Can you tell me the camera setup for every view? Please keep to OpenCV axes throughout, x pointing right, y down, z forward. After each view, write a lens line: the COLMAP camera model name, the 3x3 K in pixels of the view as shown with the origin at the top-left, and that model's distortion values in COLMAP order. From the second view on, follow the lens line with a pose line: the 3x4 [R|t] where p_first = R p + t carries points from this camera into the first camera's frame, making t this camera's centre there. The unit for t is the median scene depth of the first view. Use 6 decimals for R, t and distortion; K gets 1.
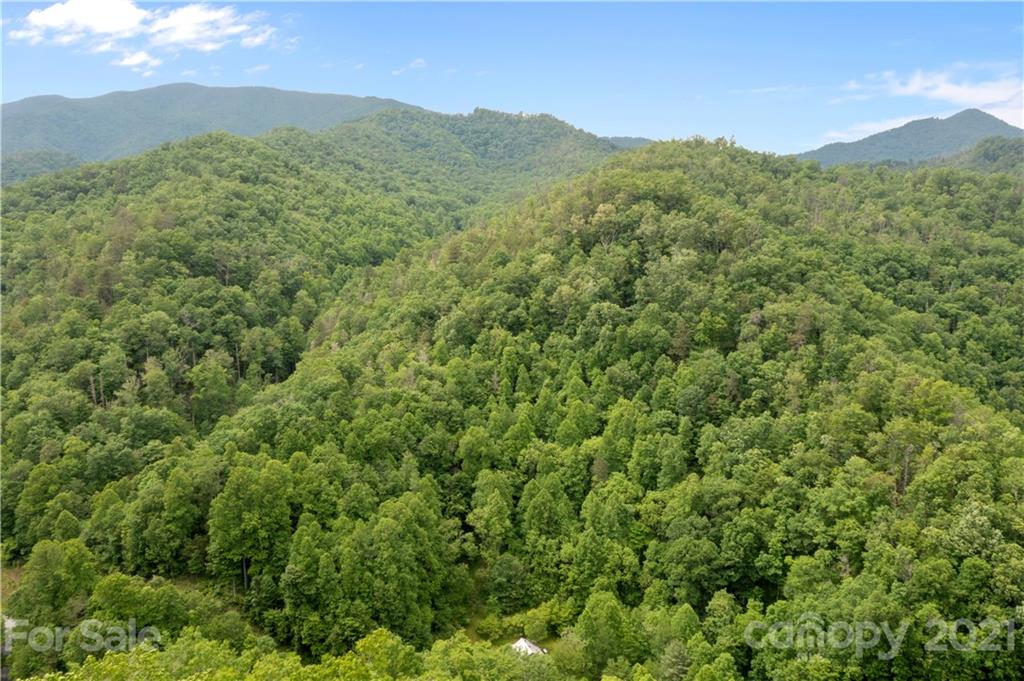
lens RADIAL K [[810.3, 0, 512.9], [0, 810.3, 339.2], [0, 0, 1]] dist [-0.007777, 0.013205]
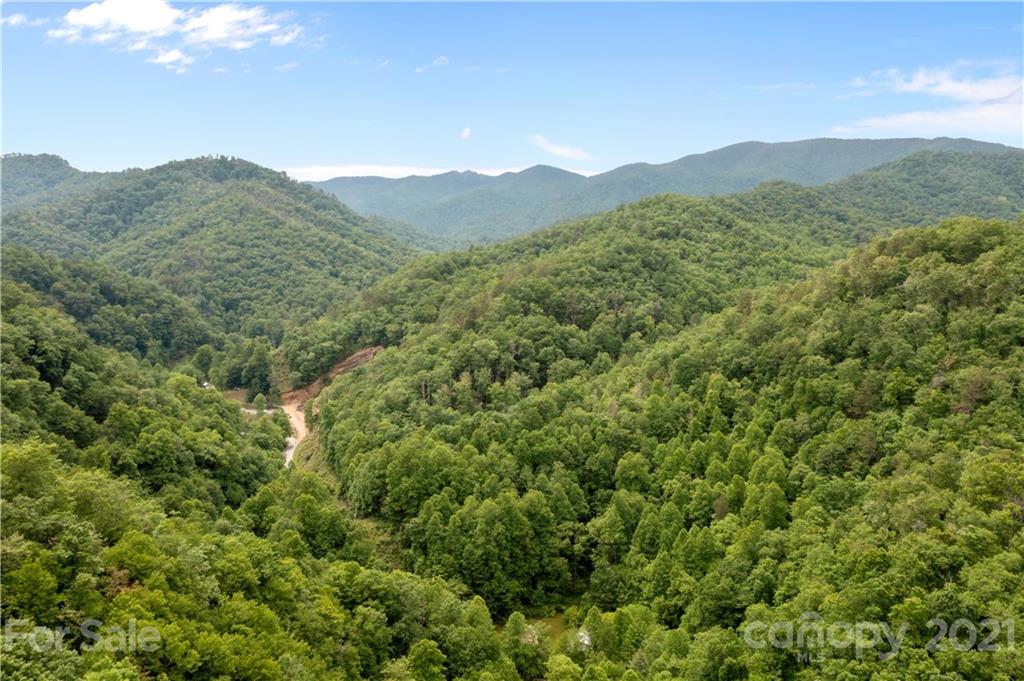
lens RADIAL K [[810.3, 0, 512.9], [0, 810.3, 339.2], [0, 0, 1]] dist [-0.007777, 0.013205]
pose [[0.783728, 0.058203, -0.618371, 0.458013], [-0.095781, 0.995016, -0.027740, -0.002784], [0.613674, 0.080968, 0.785397, -0.008552]]
